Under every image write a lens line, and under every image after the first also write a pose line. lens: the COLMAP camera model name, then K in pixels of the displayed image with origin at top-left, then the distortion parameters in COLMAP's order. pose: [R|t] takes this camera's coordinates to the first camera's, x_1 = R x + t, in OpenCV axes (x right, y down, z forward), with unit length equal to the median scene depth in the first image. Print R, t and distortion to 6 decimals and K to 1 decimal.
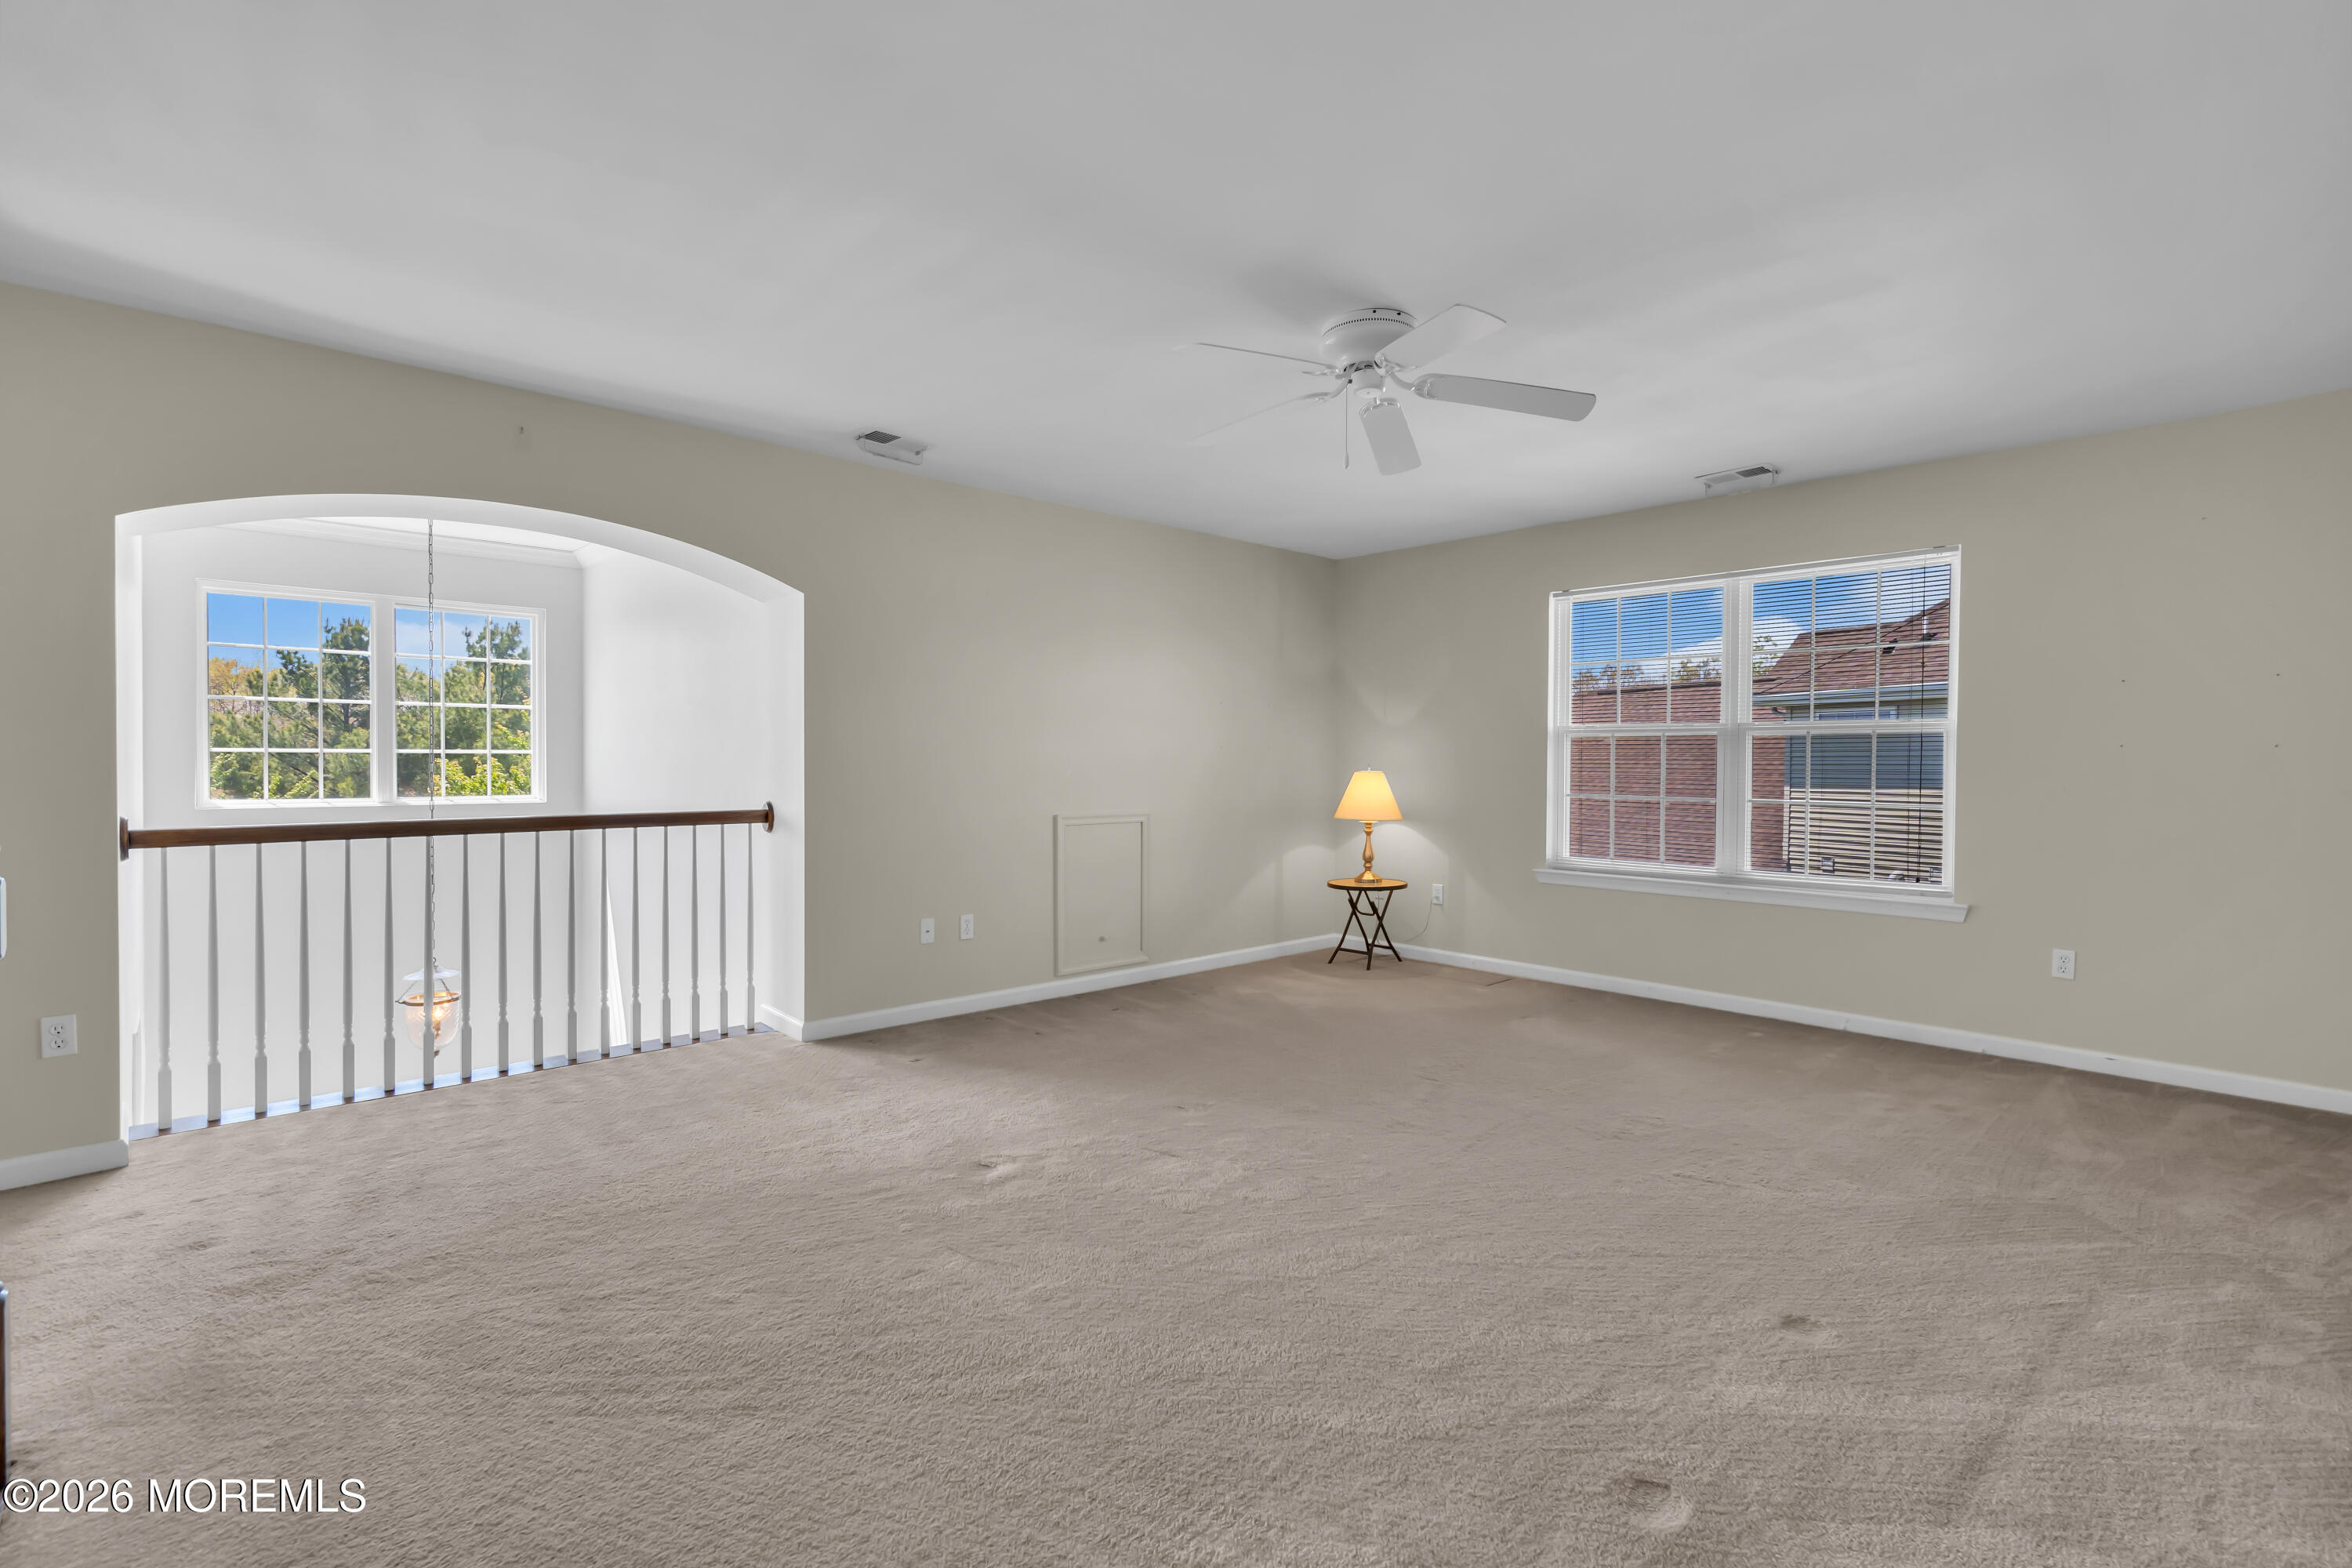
lens RADIAL K [[1073.1, 0, 1182.5], [0, 1073.1, 778.6], [0, 0, 1]] dist [0.000217, 0.001195]
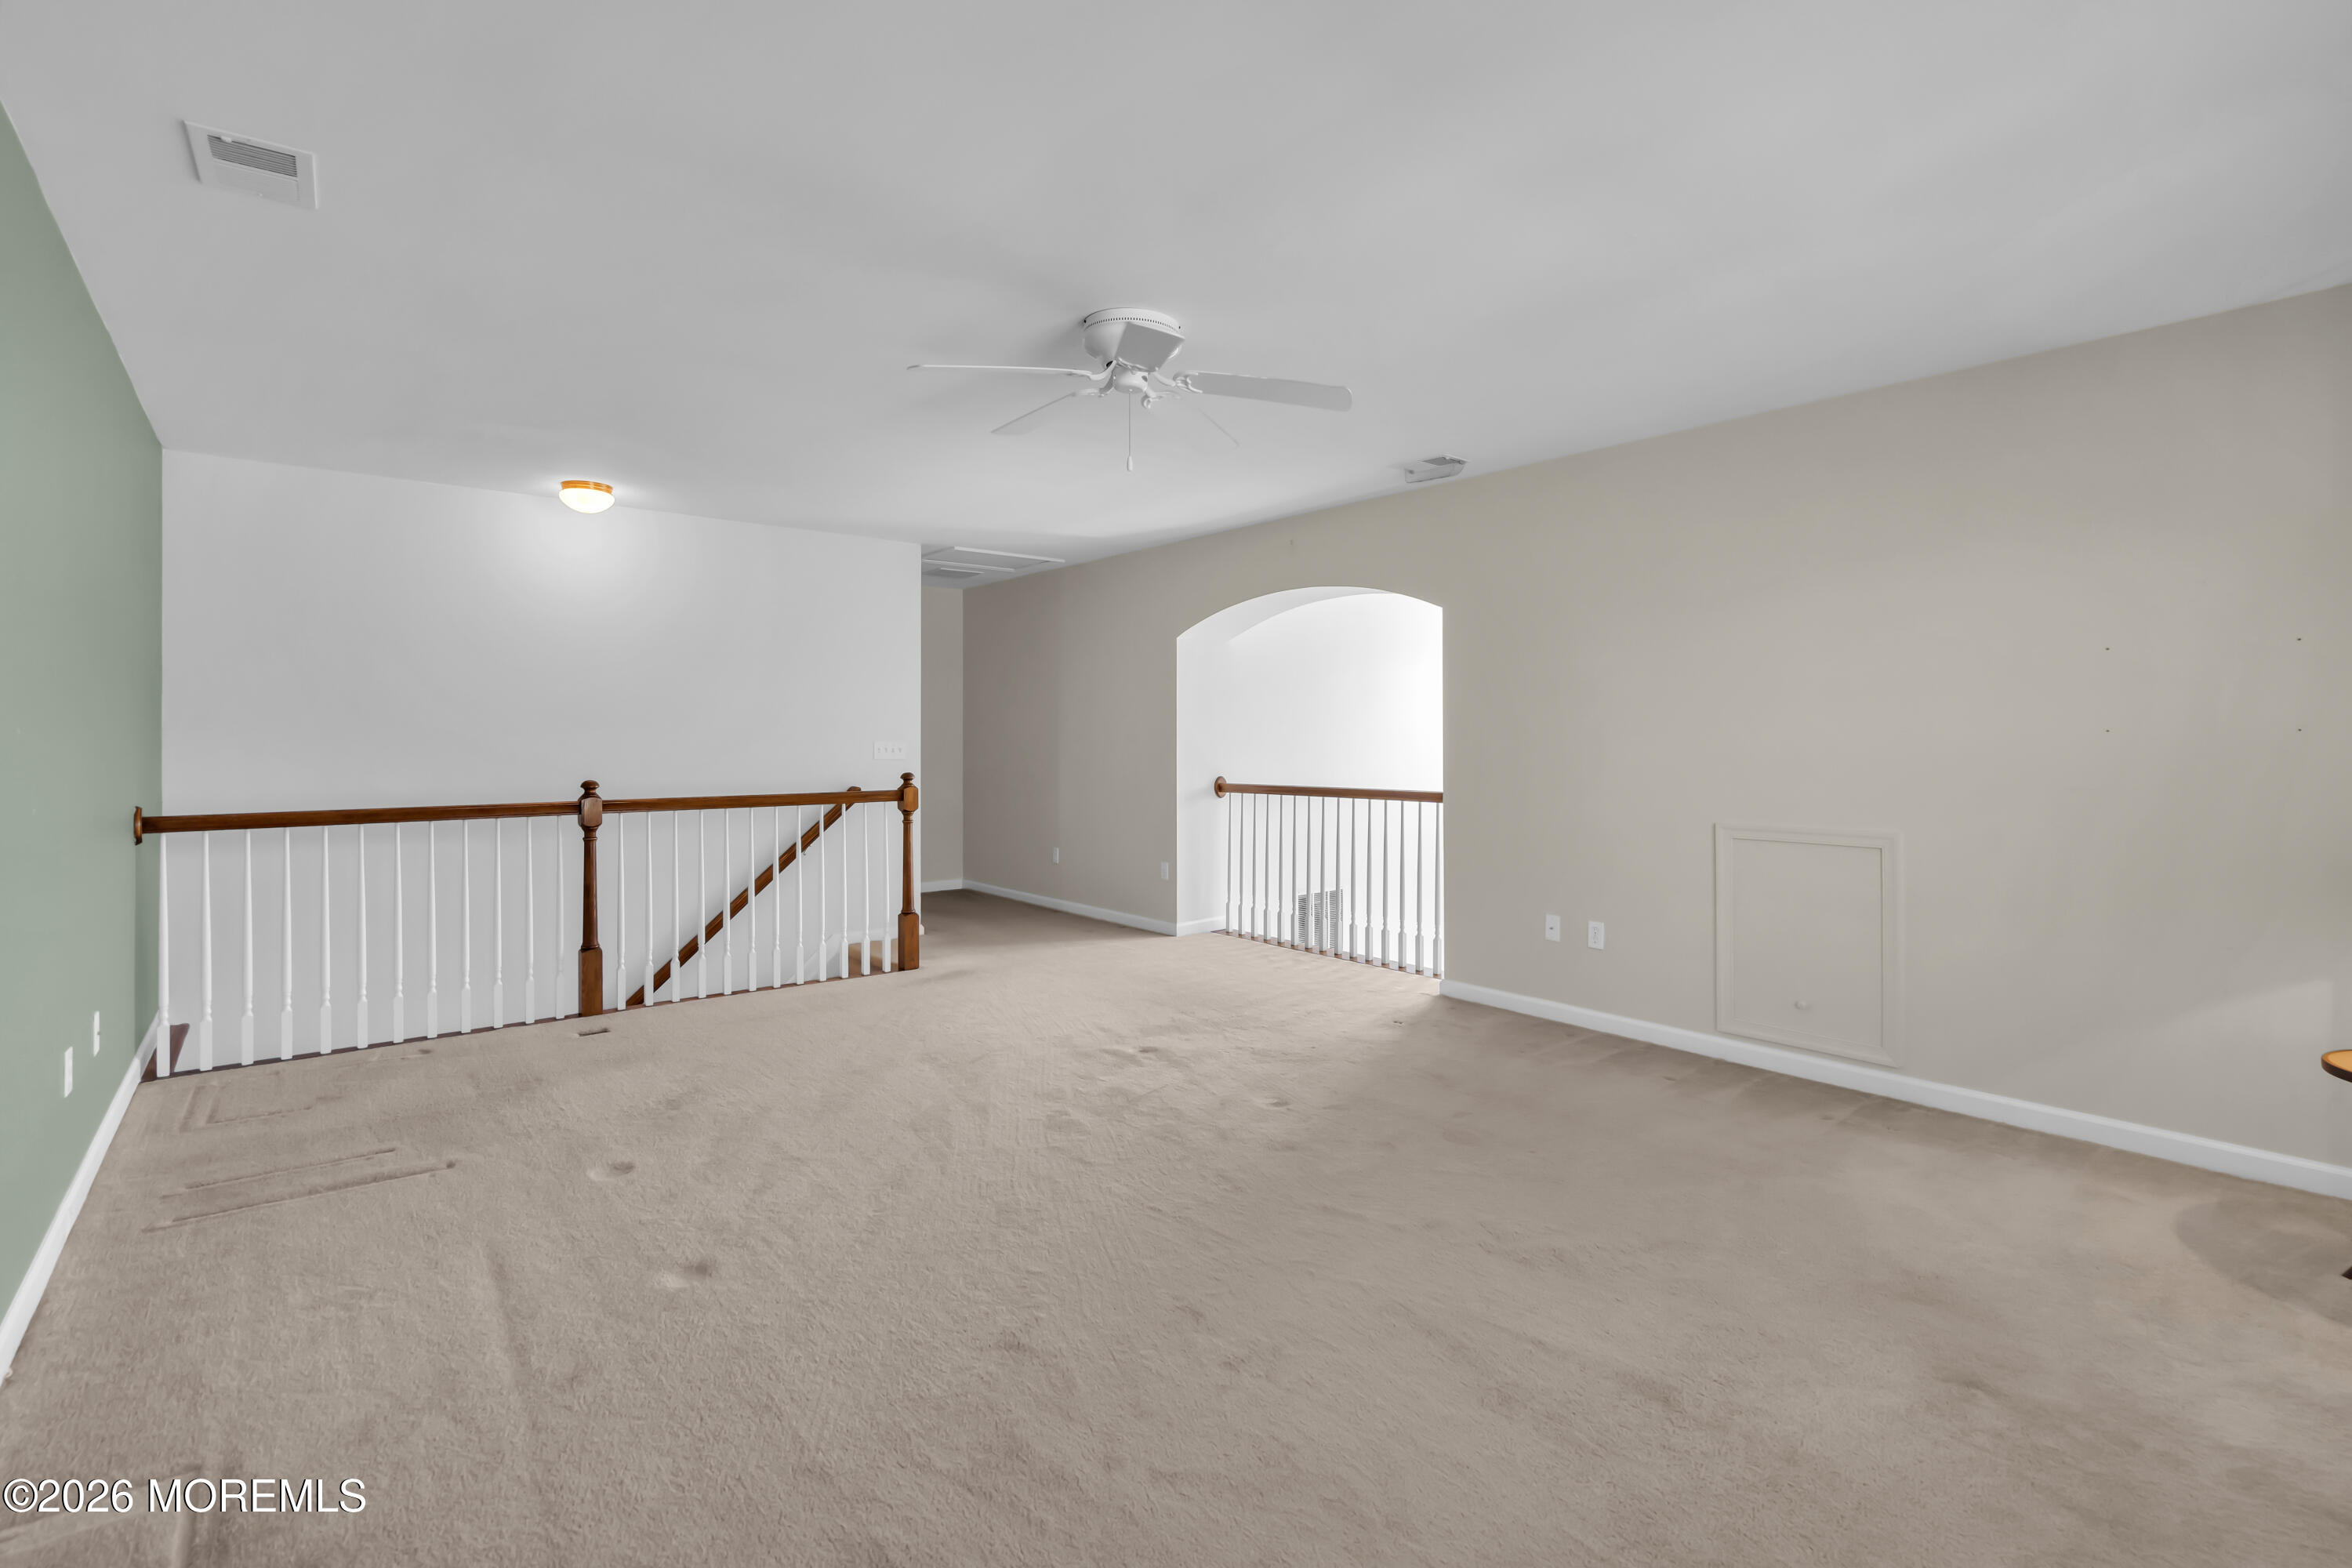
lens RADIAL K [[1073.1, 0, 1176.7], [0, 1073.1, 768.1], [0, 0, 1]] dist [0.000217, 0.001195]
pose [[-0.077230, 0.016409, -0.996878, 0.751669], [-0.019571, 0.999647, 0.017971, -0.012968], [0.996821, 0.020898, -0.076881, 0.735591]]
